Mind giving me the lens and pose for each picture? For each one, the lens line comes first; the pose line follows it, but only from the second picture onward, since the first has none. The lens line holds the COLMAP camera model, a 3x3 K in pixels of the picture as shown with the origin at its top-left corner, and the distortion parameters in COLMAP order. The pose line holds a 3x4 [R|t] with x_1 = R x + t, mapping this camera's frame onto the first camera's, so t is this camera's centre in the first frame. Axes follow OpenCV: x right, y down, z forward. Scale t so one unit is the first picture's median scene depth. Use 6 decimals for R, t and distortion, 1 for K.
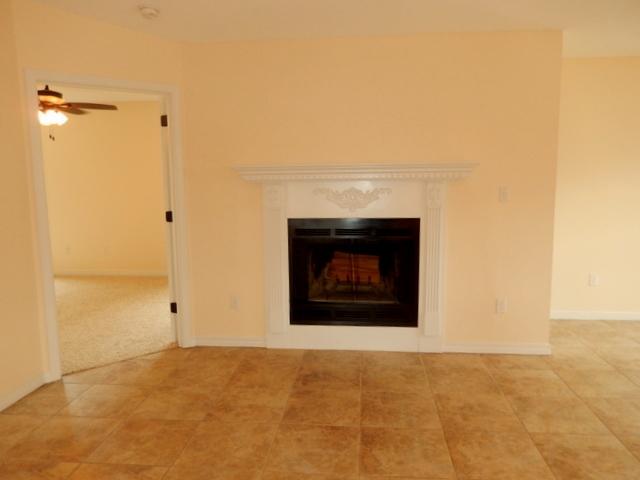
lens RADIAL K [[492.3, 0, 320.0], [0, 492.3, 240.0], [0, 0, 1]] dist [0.005881, -0.001591]
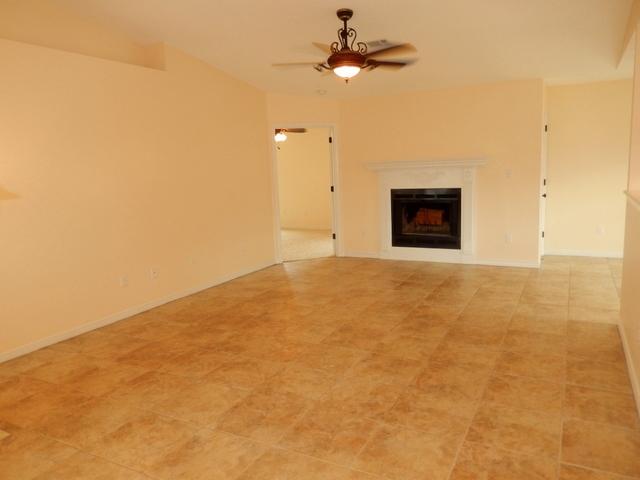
lens RADIAL K [[492.3, 0, 320.0], [0, 492.3, 240.0], [0, 0, 1]] dist [0.005881, -0.001591]
pose [[0.921991, 0.031274, -0.385945, 0.414725], [-0.019014, 0.999187, 0.035543, 0.088613], [0.386743, -0.025432, 0.921837, -0.837851]]
